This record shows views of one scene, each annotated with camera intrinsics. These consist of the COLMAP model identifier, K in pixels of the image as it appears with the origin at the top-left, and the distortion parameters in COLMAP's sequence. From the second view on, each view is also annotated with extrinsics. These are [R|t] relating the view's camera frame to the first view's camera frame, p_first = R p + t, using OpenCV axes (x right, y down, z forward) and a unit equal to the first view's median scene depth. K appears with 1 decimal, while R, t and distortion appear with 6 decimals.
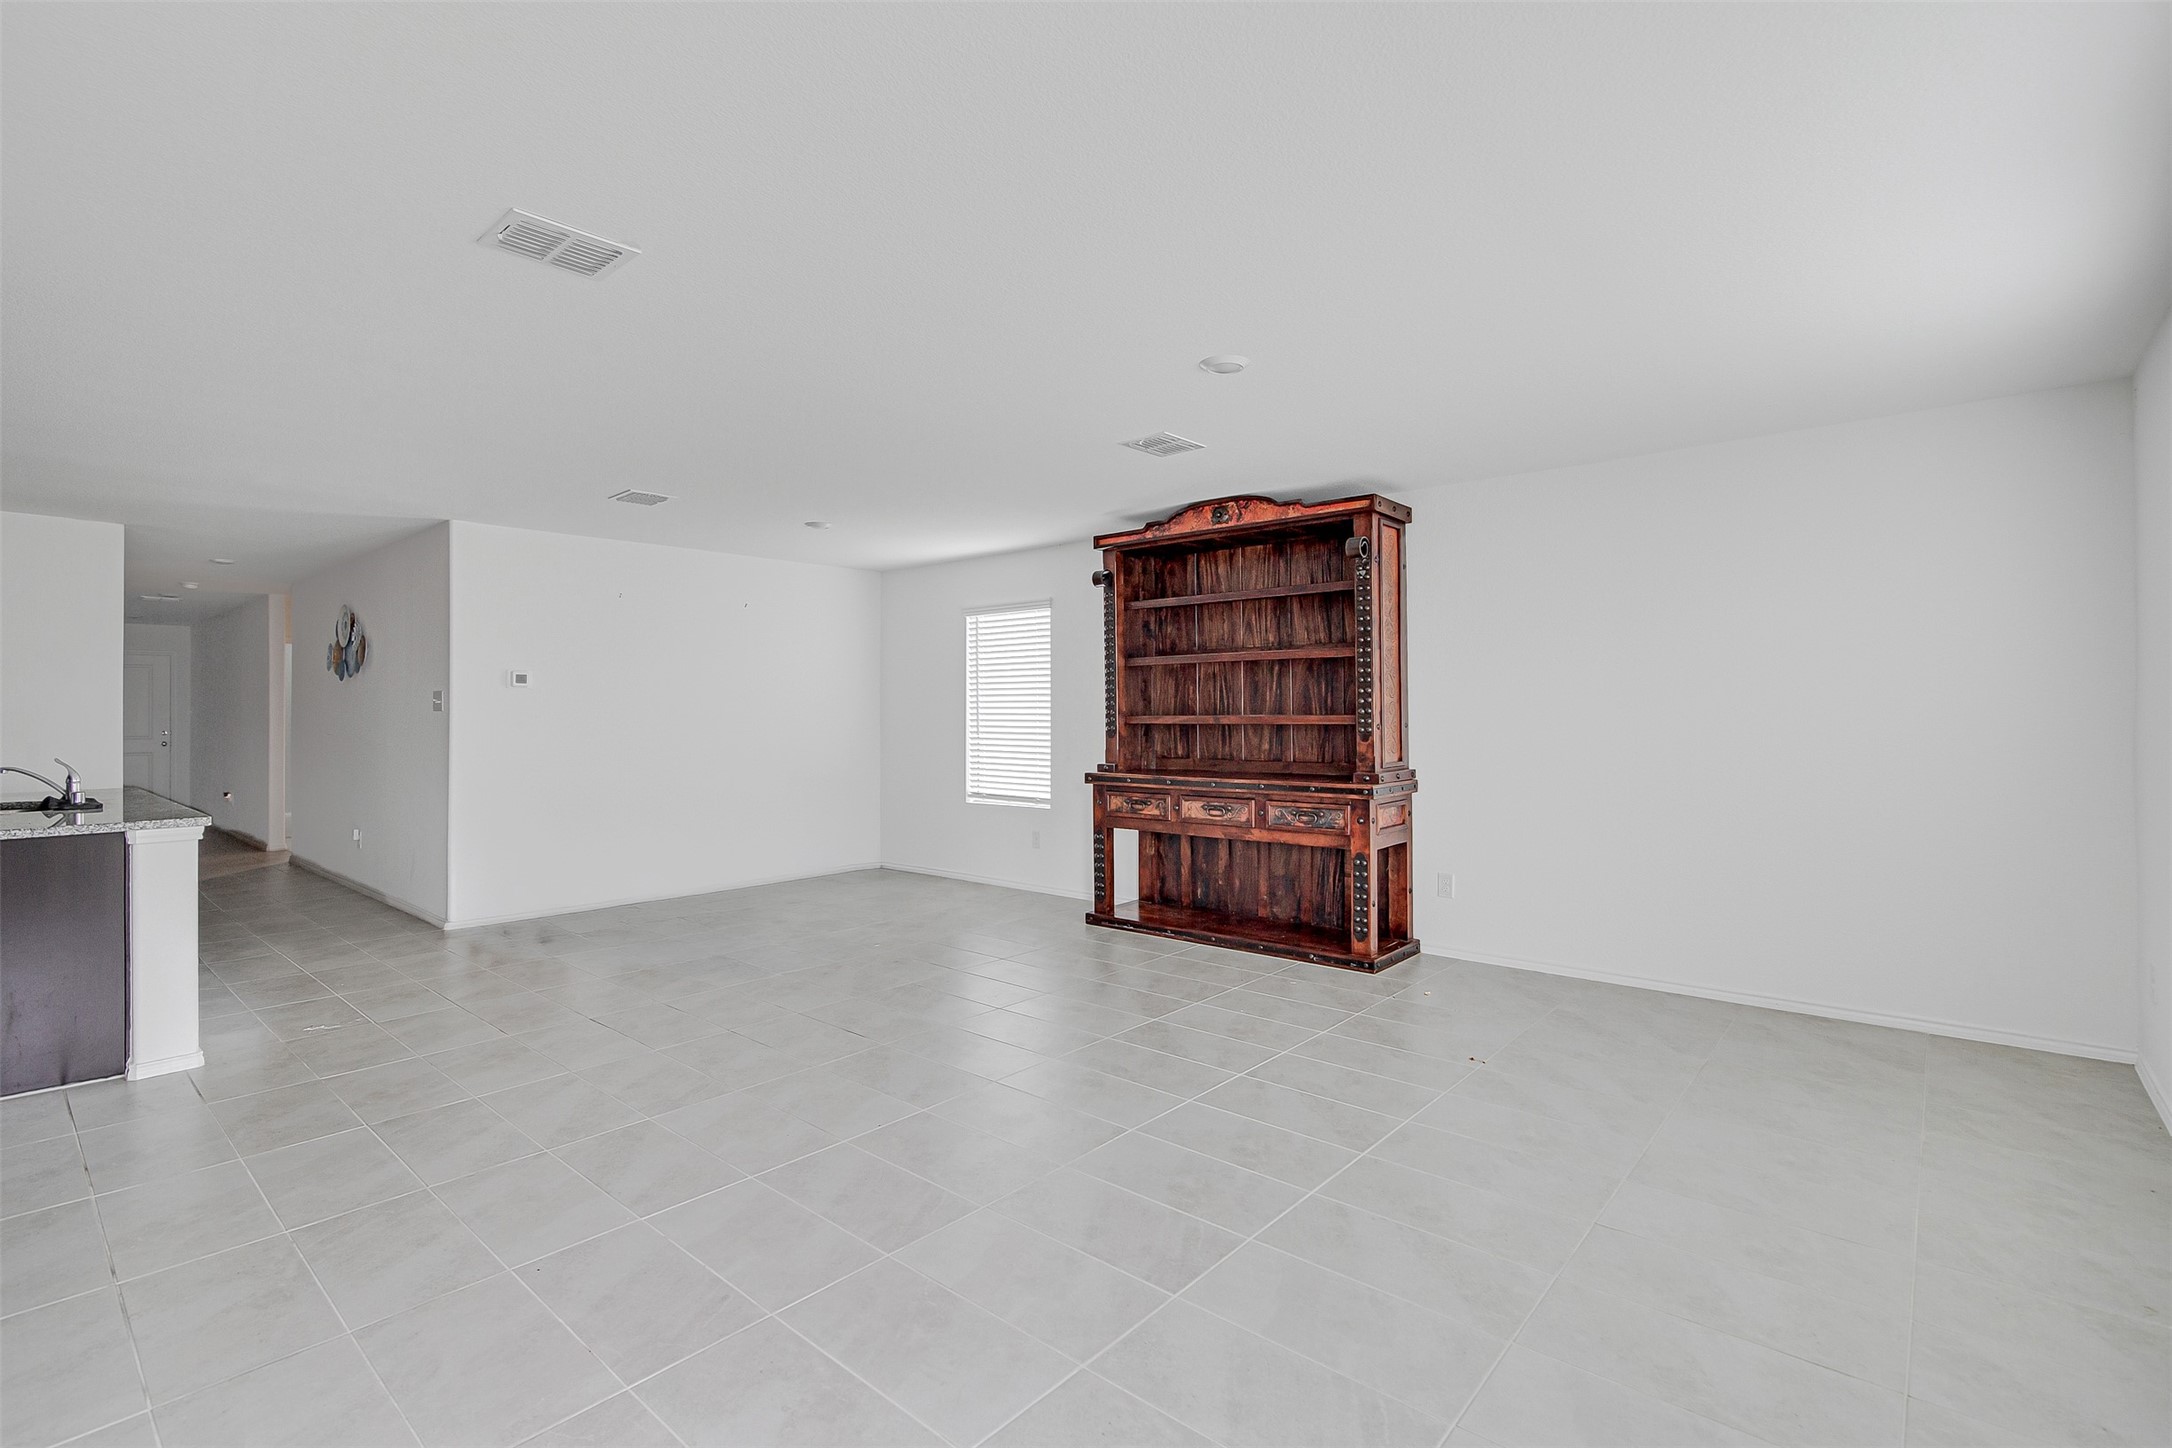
lens RADIAL K [[998.3, 0, 1082.9], [0, 998.3, 728.9], [0, 0, 1]] dist [-0.001658, -0.000069]
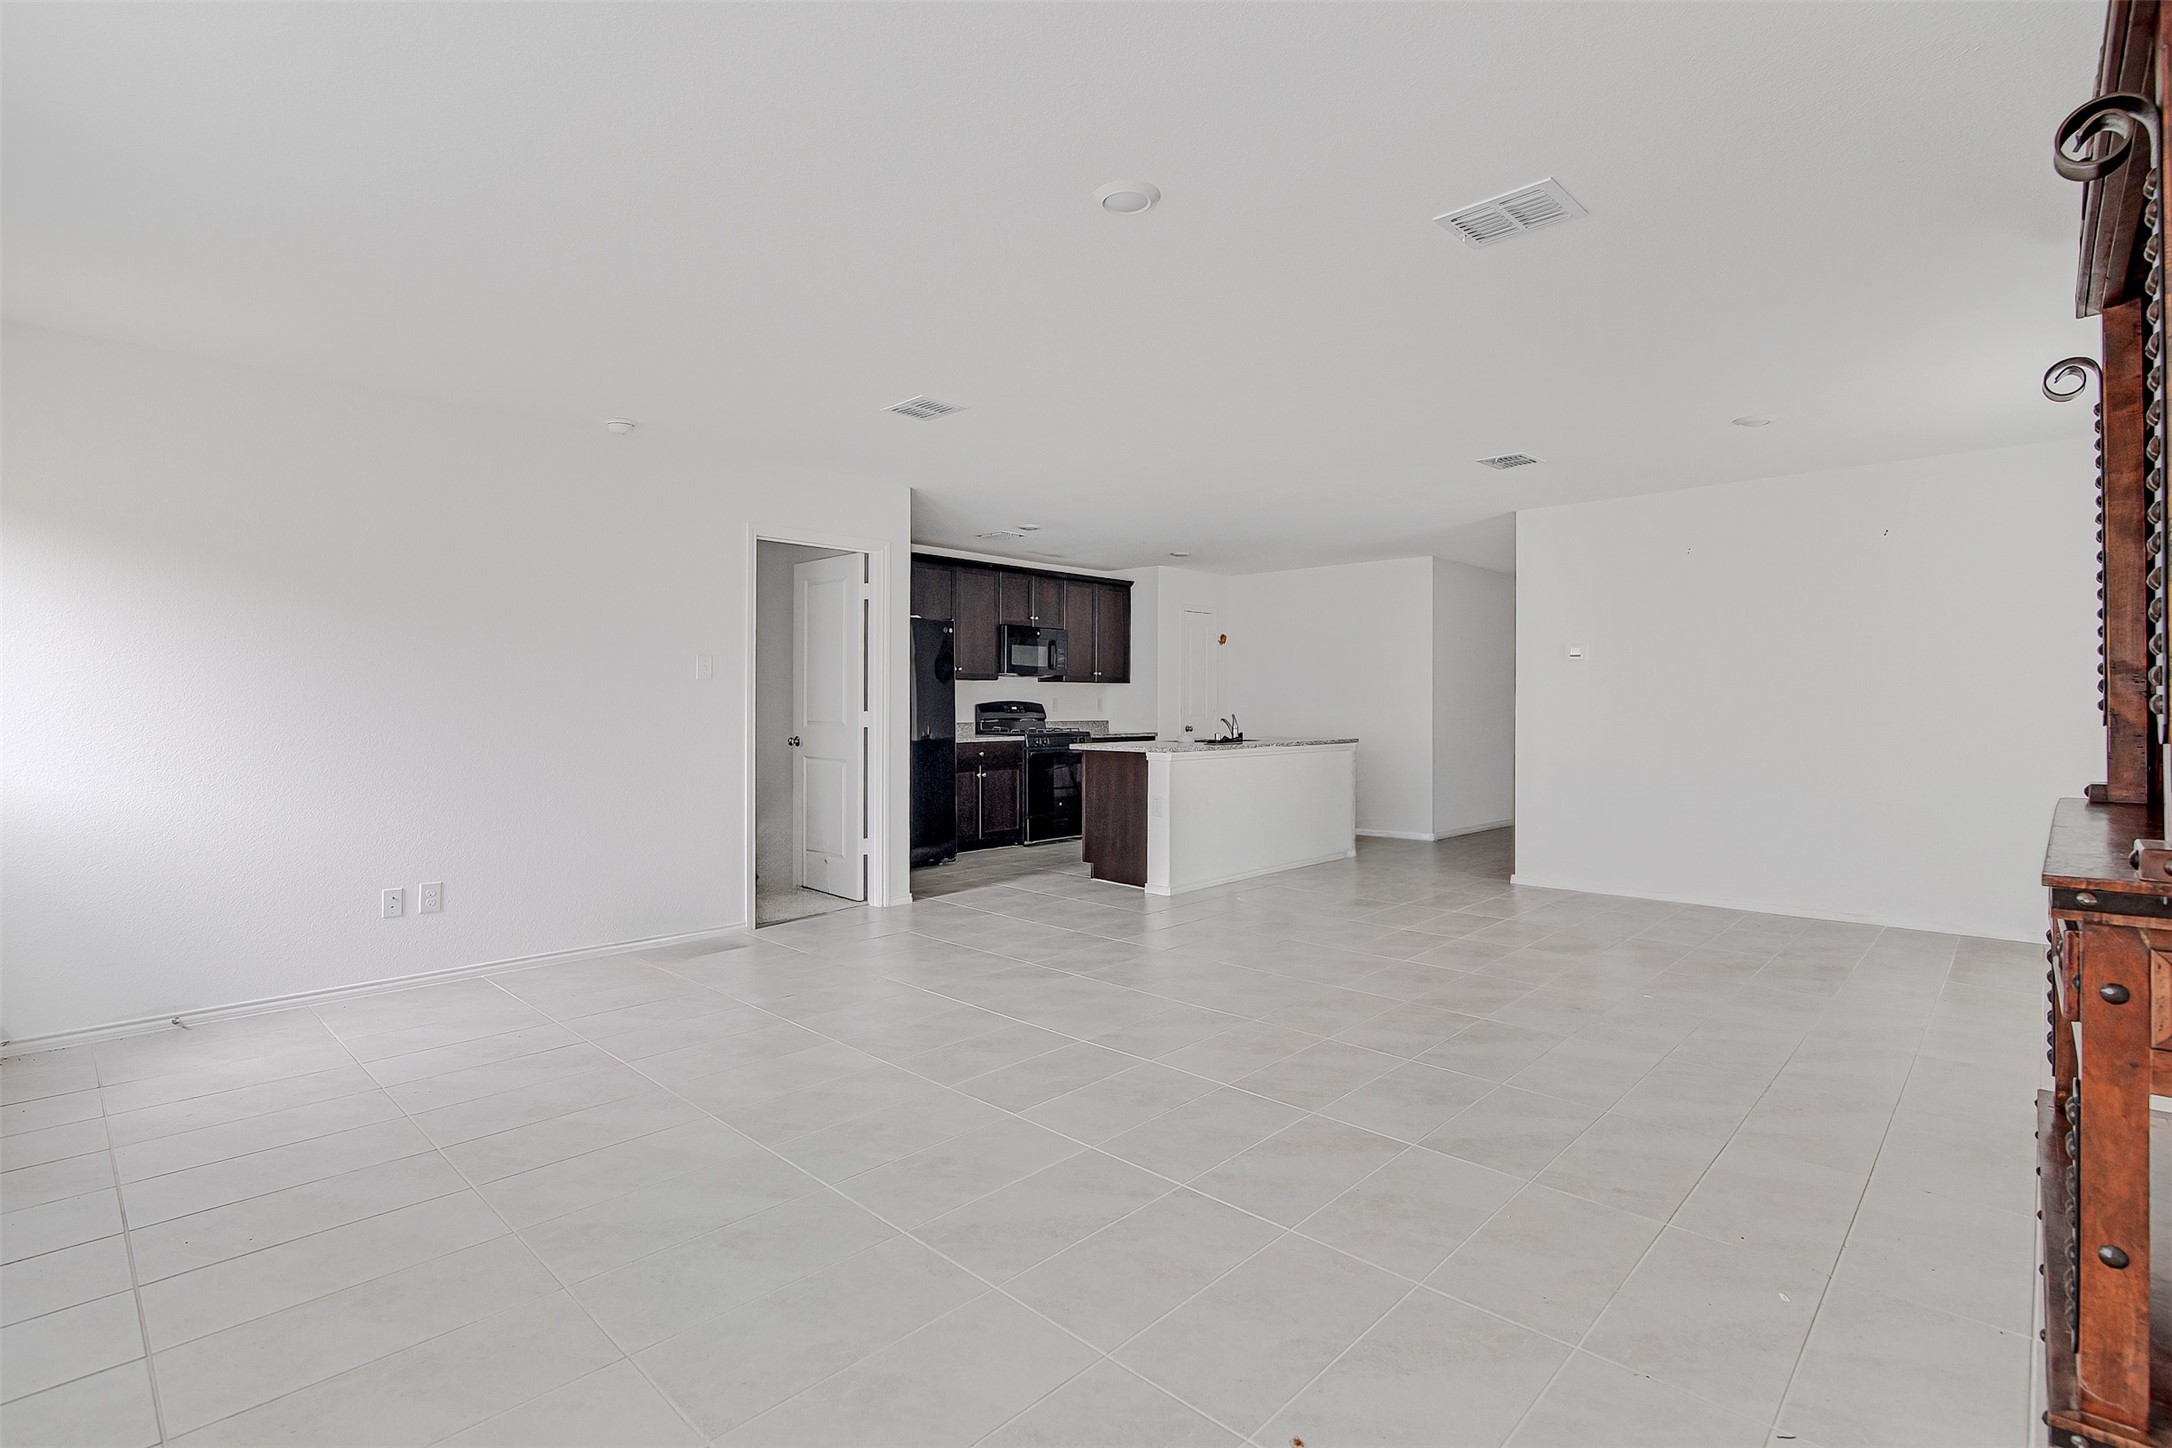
lens RADIAL K [[998.3, 0, 1072.5], [0, 998.3, 712.5], [0, 0, 1]] dist [-0.001658, -0.000069]
pose [[-0.050285, 0.010463, -0.998680, 0.535986], [-0.010782, 0.999881, 0.011019, 0.004557], [0.998677, 0.011322, -0.050166, 0.595103]]
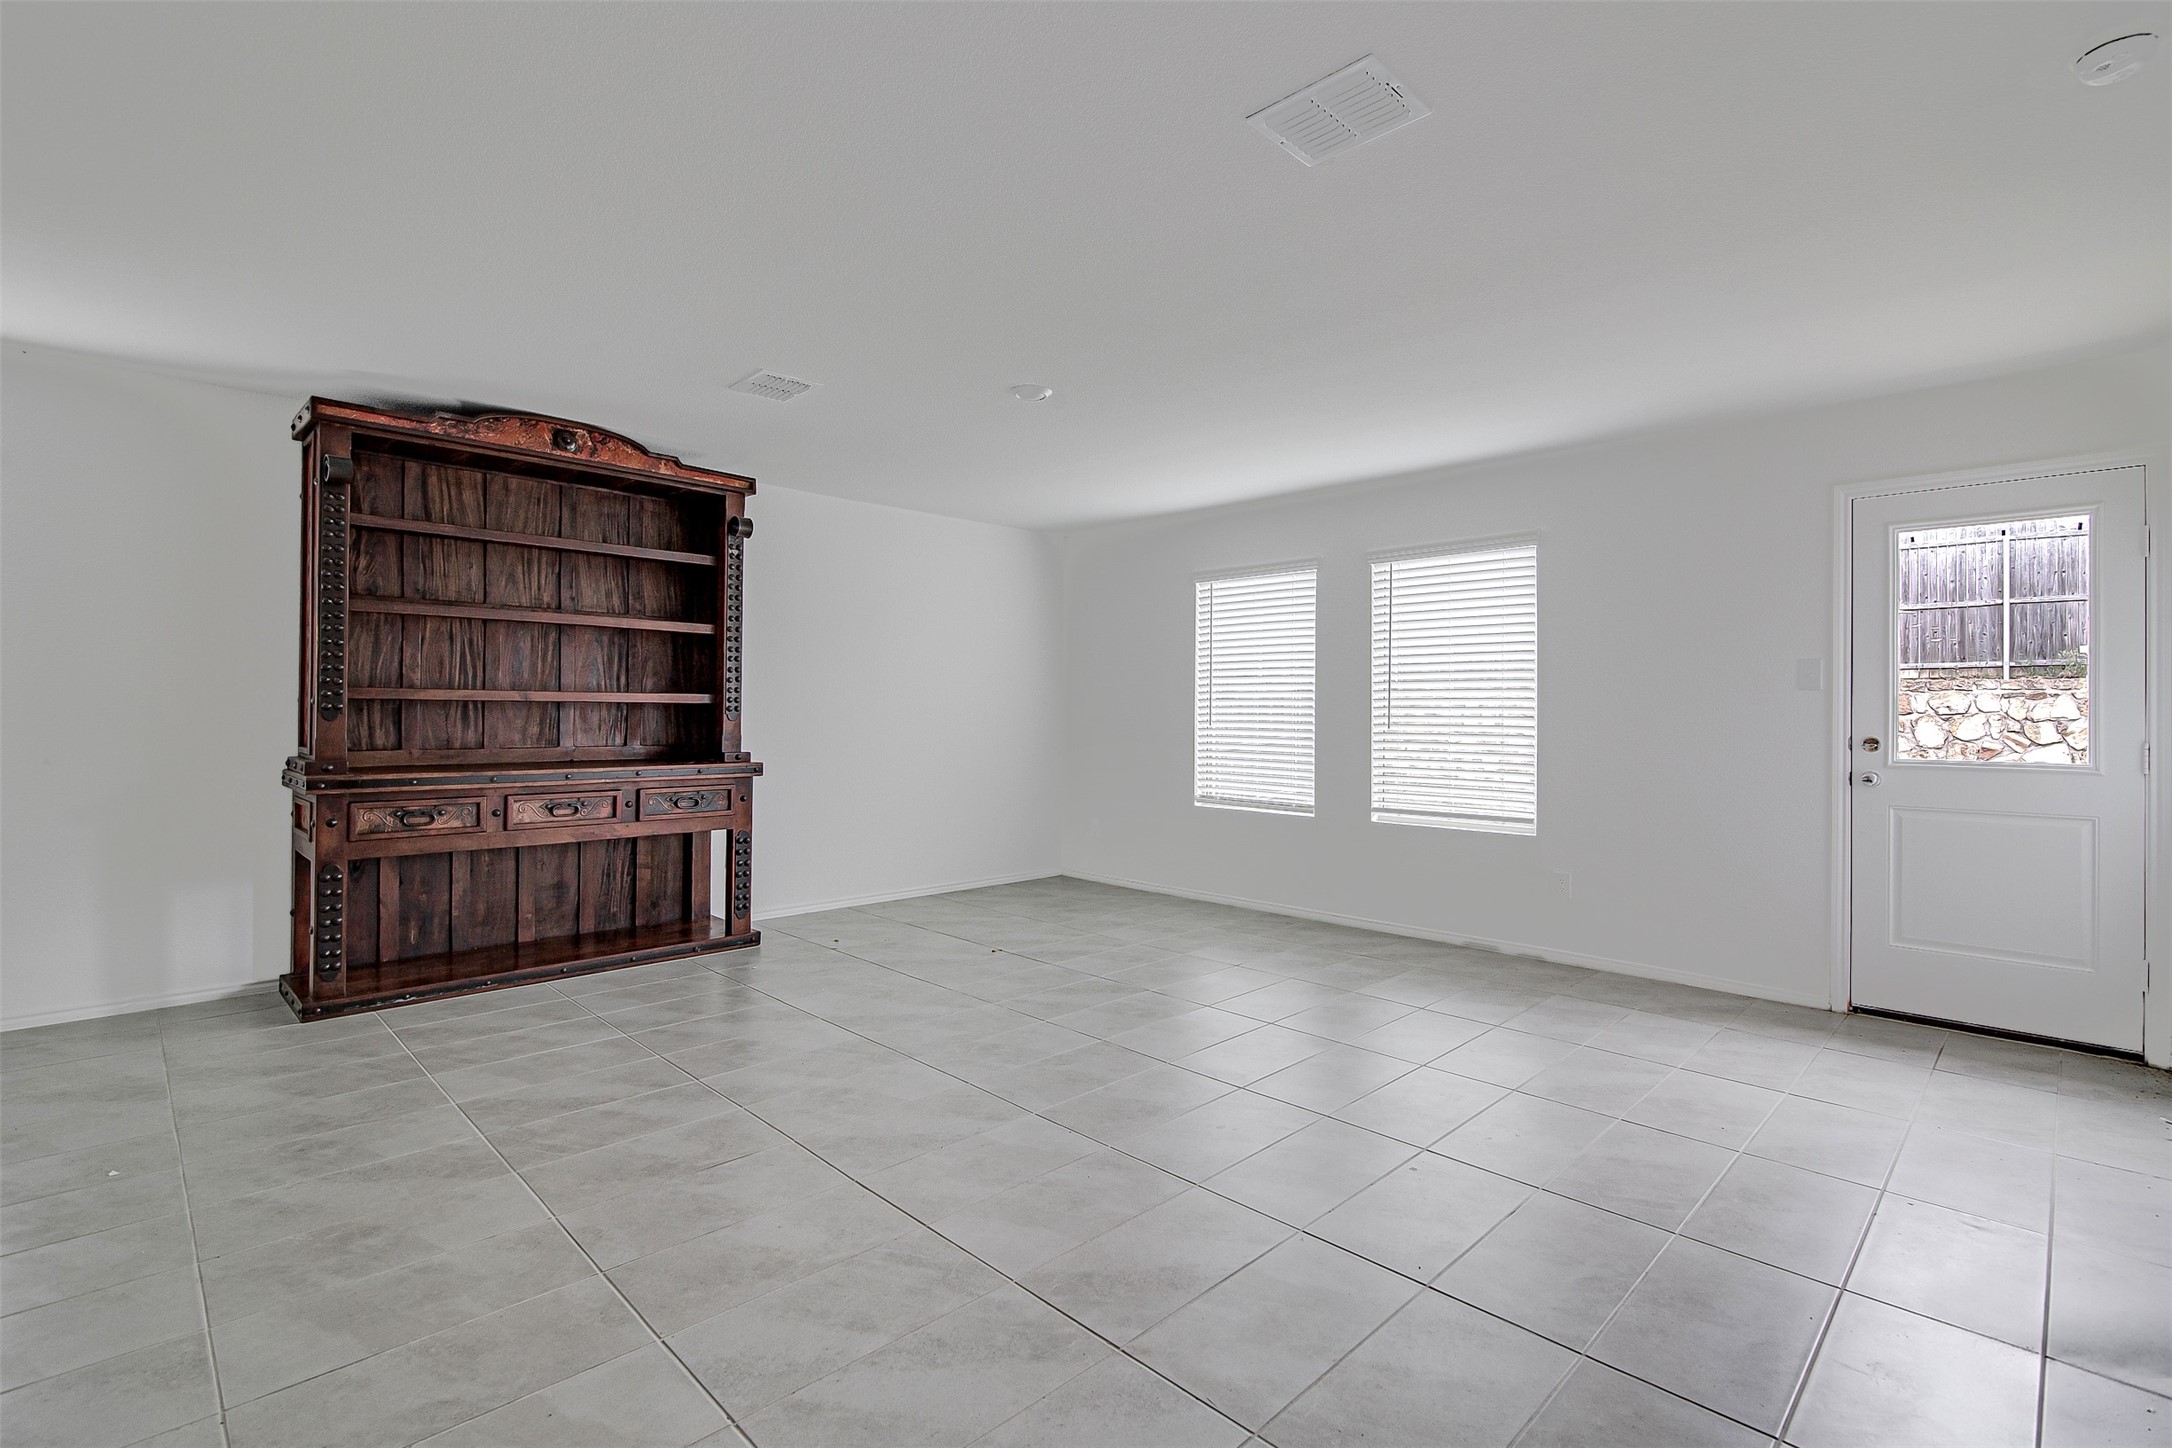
lens RADIAL K [[998.3, 0, 1095.4], [0, 998.3, 709.2], [0, 0, 1]] dist [-0.001658, -0.000069]
pose [[0.052581, 0.006736, 0.998594, -0.615915], [0.003968, 0.999968, -0.006954, 0.008710], [-0.998609, 0.004329, 0.052552, 0.511176]]
